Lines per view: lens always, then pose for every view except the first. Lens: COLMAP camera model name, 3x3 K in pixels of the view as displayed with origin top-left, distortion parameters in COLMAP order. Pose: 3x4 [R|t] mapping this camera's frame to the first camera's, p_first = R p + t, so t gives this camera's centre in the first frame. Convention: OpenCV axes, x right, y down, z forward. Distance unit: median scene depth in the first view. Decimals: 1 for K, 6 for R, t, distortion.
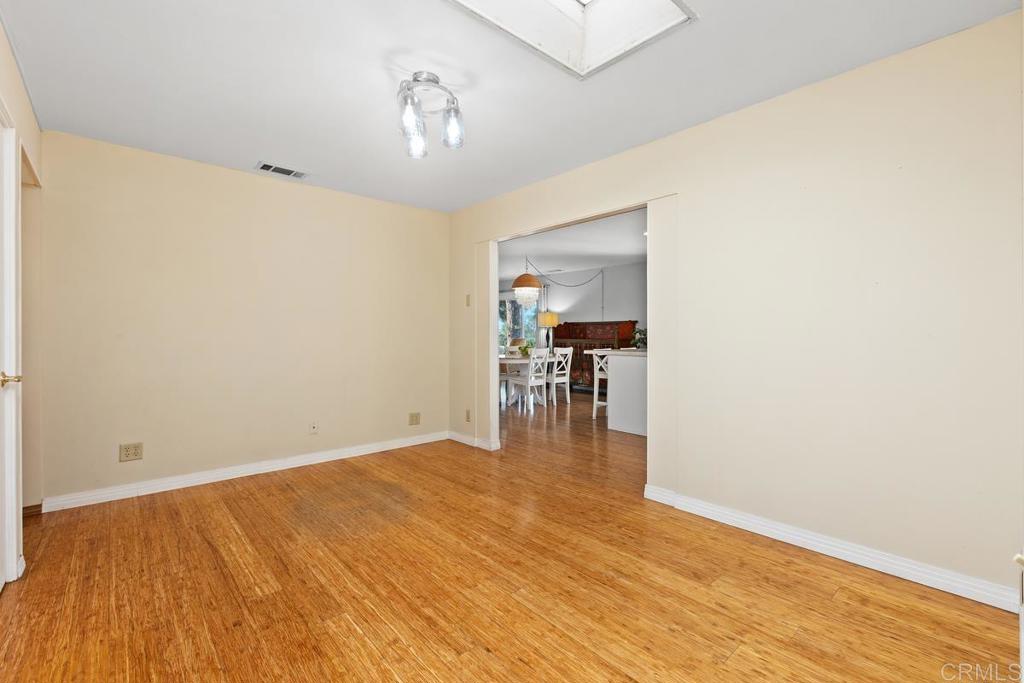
lens RADIAL K [[456.3, 0, 511.3], [0, 456.3, 335.3], [0, 0, 1]] dist [0.000441, 0.000218]
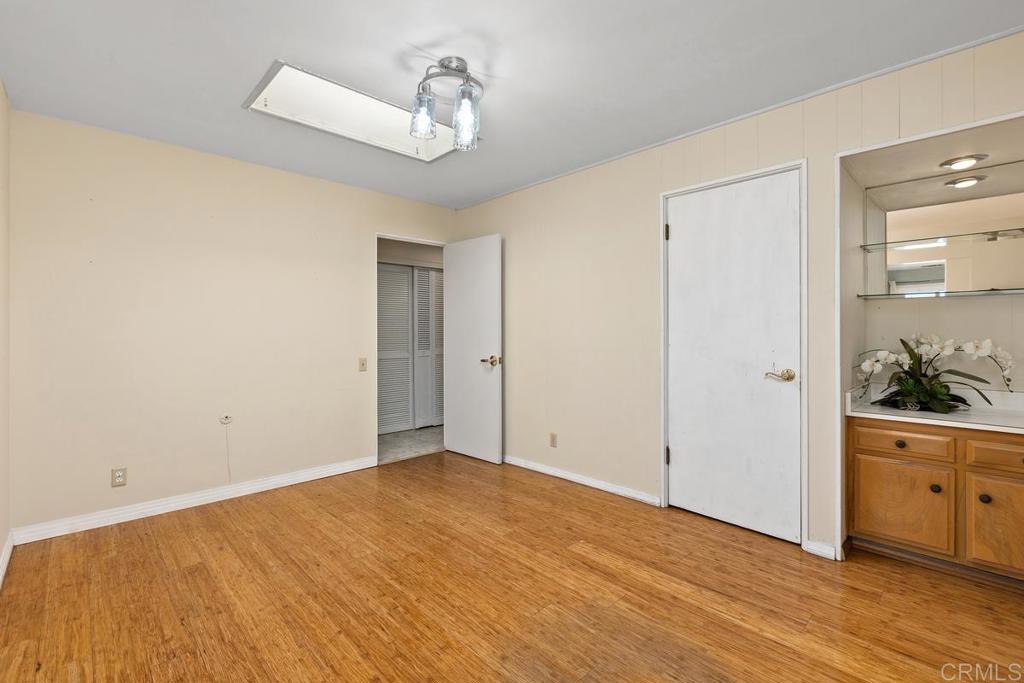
lens RADIAL K [[456.3, 0, 510.5], [0, 456.3, 335.7], [0, 0, 1]] dist [0.000441, 0.000218]
pose [[-0.999274, 0.004903, -0.037777, -0.280259], [0.004372, 0.999891, 0.014125, -0.028965], [0.037842, 0.013950, -0.999186, 2.018163]]
